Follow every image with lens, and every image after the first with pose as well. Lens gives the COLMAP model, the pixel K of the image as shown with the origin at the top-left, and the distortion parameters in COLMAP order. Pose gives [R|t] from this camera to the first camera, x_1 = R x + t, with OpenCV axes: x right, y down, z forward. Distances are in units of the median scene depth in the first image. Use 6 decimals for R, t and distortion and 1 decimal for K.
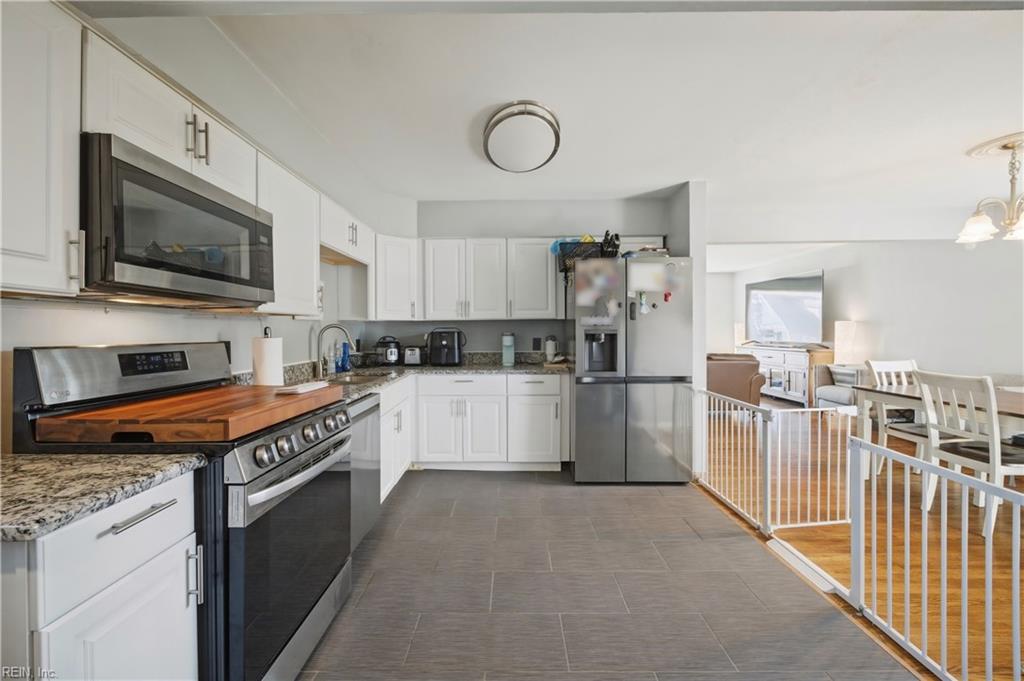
lens RADIAL K [[410.9, 0, 508.8], [0, 410.9, 333.4], [0, 0, 1]] dist [-0.003149, 0.001469]
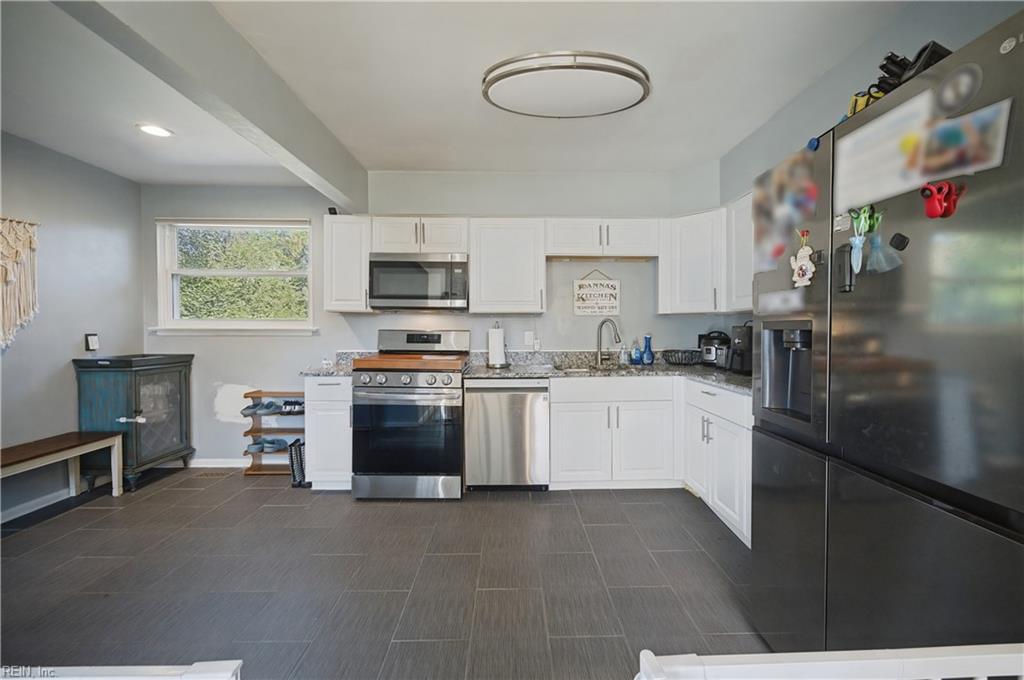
lens RADIAL K [[410.9, 0, 513.5], [0, 410.9, 327.1], [0, 0, 1]] dist [-0.003149, 0.001469]
pose [[0.017935, 0.001343, -0.999838, 0.655330], [-0.009674, 0.999953, 0.001169, 0.000713], [0.999792, 0.009652, 0.017947, 0.693254]]
